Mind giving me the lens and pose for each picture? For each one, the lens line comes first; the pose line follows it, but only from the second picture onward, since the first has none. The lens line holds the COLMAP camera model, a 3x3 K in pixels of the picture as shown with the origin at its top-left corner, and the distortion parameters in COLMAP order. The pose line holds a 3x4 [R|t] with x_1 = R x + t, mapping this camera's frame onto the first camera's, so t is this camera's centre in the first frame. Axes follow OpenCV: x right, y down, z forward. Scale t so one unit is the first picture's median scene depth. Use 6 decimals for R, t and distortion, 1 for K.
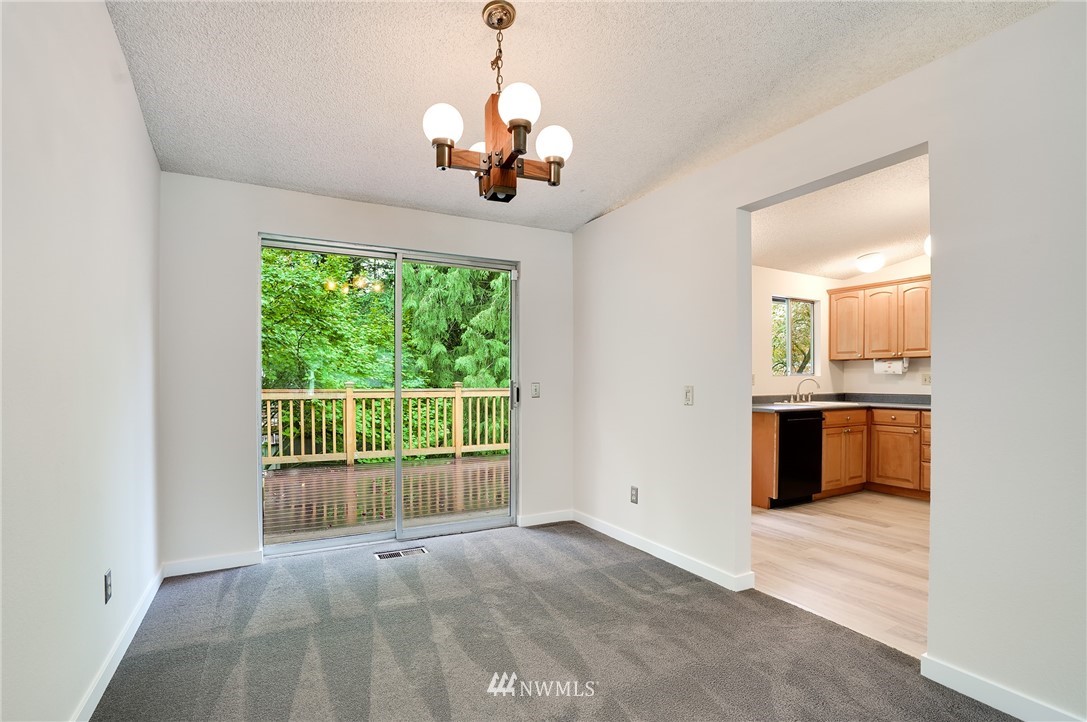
lens RADIAL K [[509.0, 0, 555.1], [0, 509.0, 391.2], [0, 0, 1]] dist [-0.037655, 0.010075]
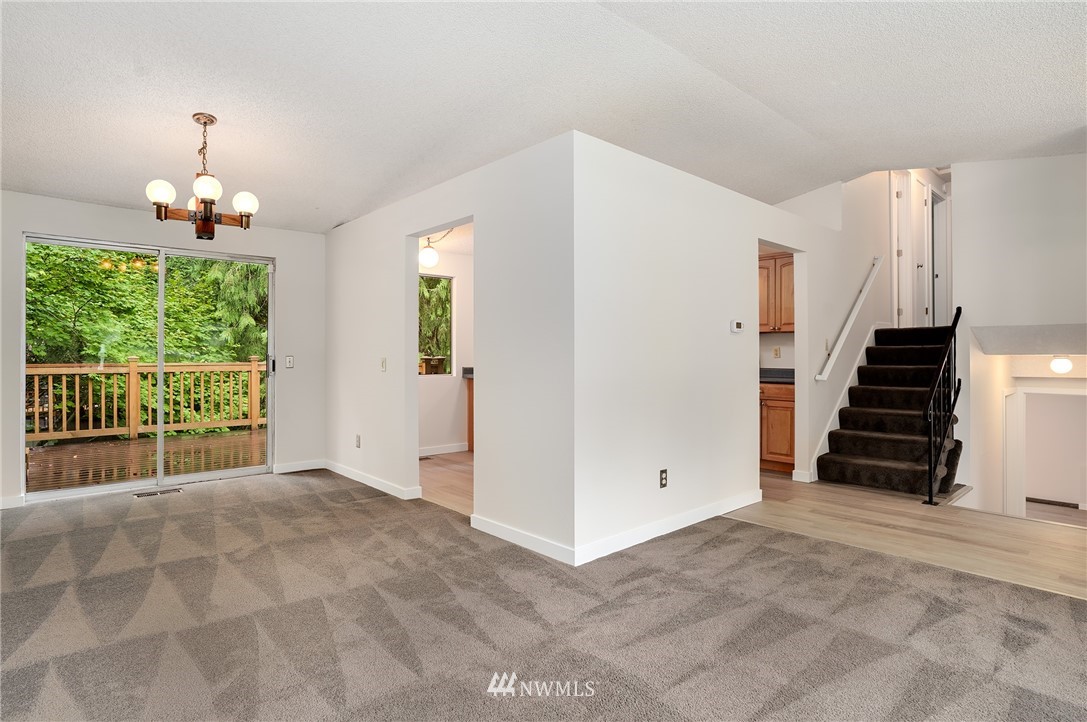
lens RADIAL K [[571.5, 0, 531.6], [0, 571.5, 354.0], [0, 0, 1]] dist [0.014637, 0.005351]
pose [[0.983126, -0.001019, 0.182925, 0.159246], [0.005188, 0.999738, -0.022312, 0.007190], [-0.182855, 0.022885, 0.982874, -0.265472]]
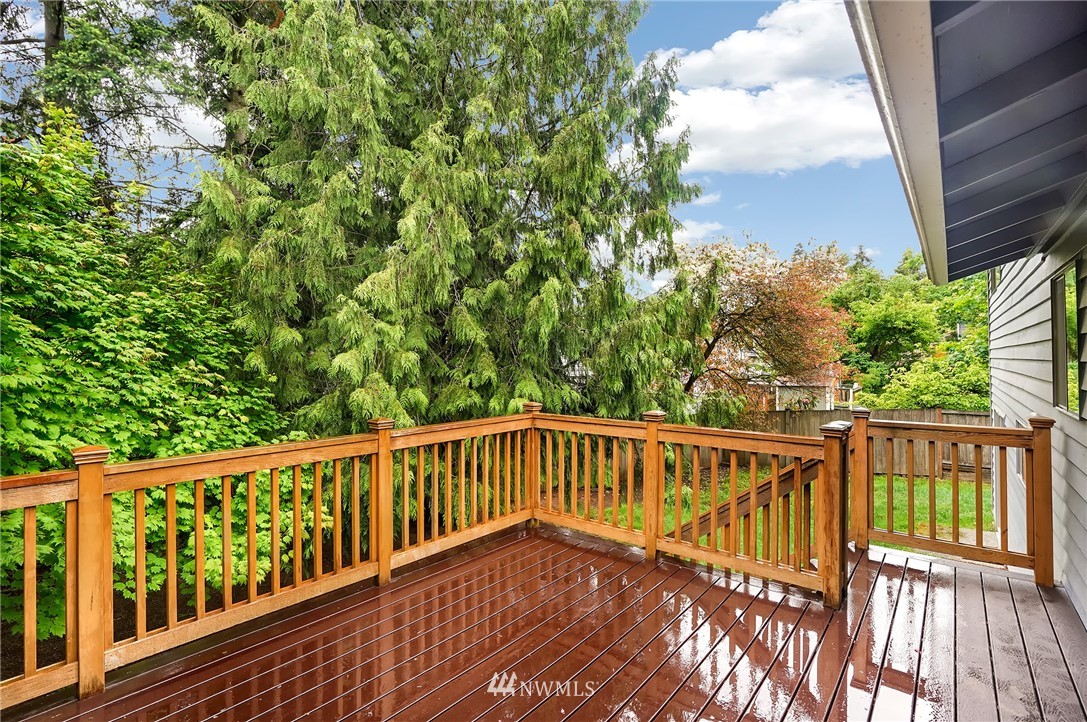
lens RADIAL K [[503.0, 0, 535.1], [0, 503.0, 351.3], [0, 0, 1]] dist [-0.001391, 0.001153]
pose [[0.941021, 0.002131, 0.338340, -0.242496], [0.008712, 0.999496, -0.030523, -0.072679], [-0.338235, 0.031671, 0.940529, 0.579904]]
